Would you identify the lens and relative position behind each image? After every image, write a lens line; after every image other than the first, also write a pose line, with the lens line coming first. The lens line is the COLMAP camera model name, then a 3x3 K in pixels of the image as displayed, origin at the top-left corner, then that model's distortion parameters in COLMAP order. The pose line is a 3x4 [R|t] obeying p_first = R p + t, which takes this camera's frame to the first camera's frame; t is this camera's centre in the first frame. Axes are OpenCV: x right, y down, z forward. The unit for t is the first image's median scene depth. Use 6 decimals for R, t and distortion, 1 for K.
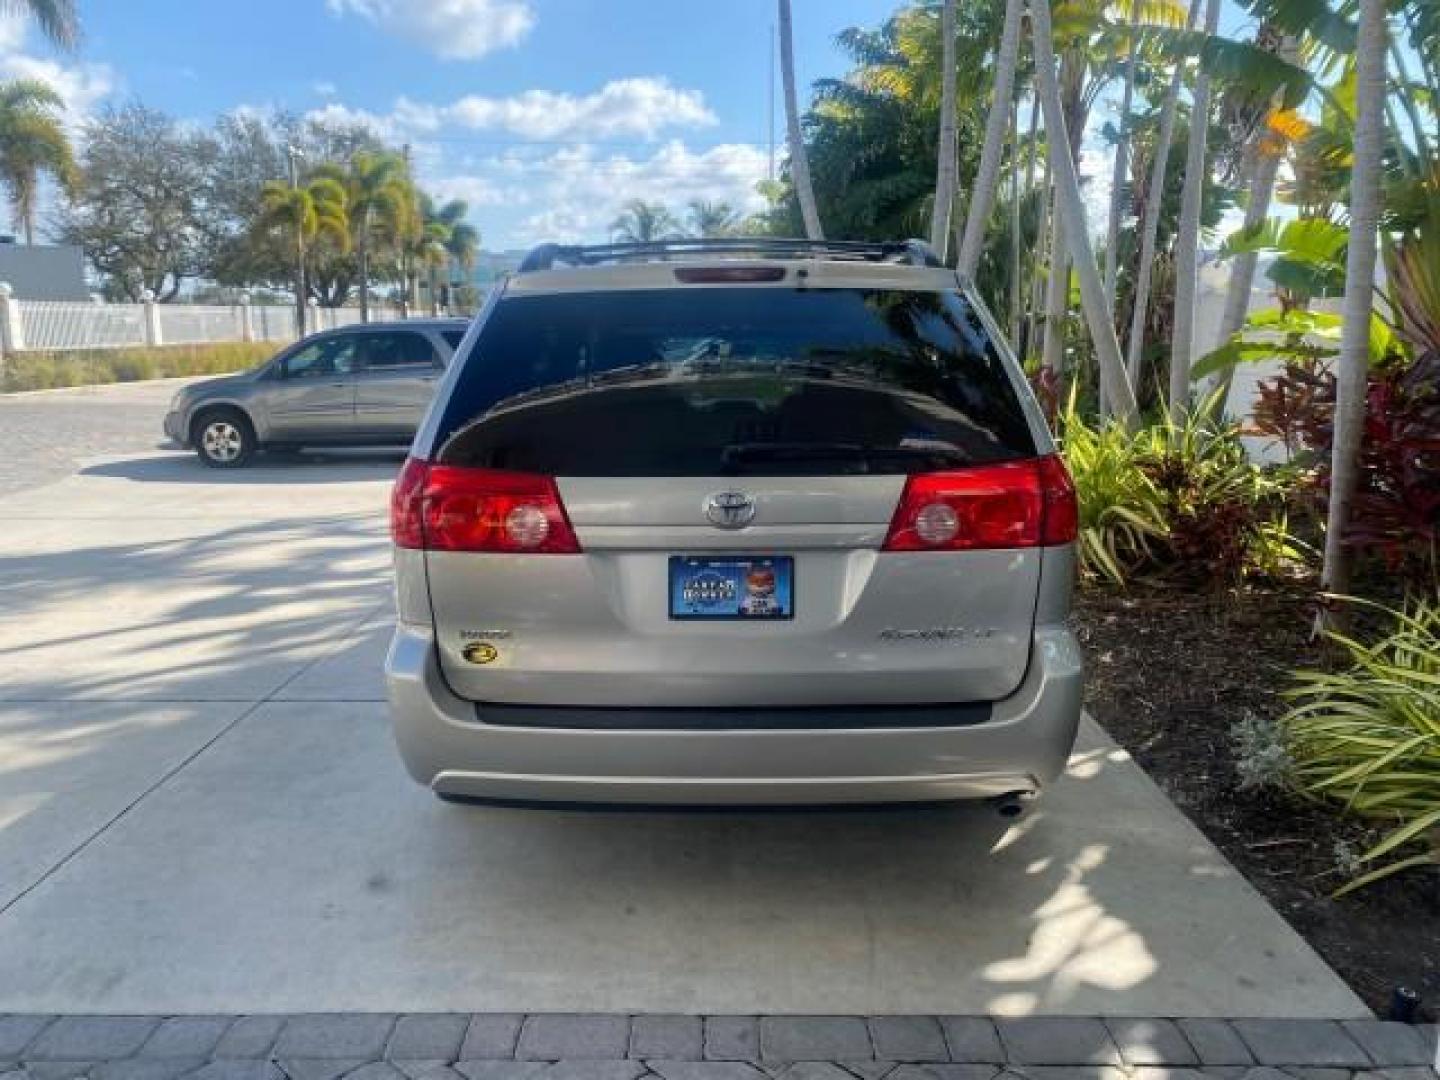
lens RADIAL K [[1097.6, 0, 720.6], [0, 1097.6, 527.2], [0, 0, 1]] dist [0.018845, -0.016185]
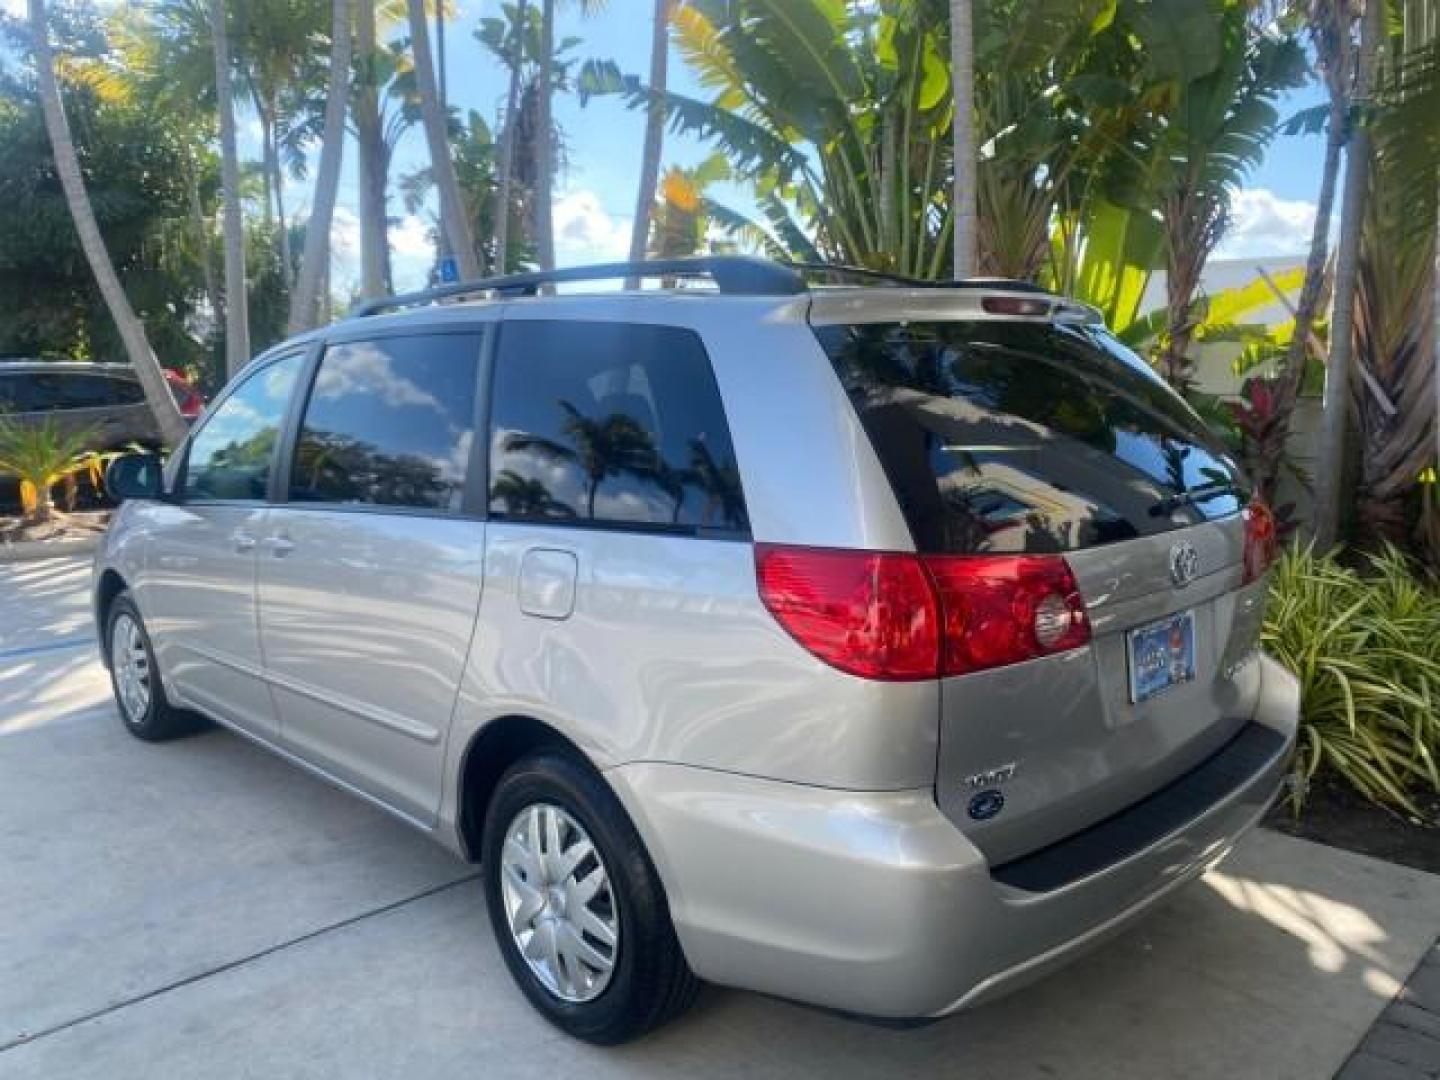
lens RADIAL K [[1097.6, 0, 720.1], [0, 1097.6, 531.7], [0, 0, 1]] dist [0.018845, -0.016185]
pose [[0.705112, -0.095737, 0.702603, -0.219050], [0.122784, 0.992361, 0.011998, -0.025235], [-0.698385, 0.077808, 0.711481, 0.152302]]
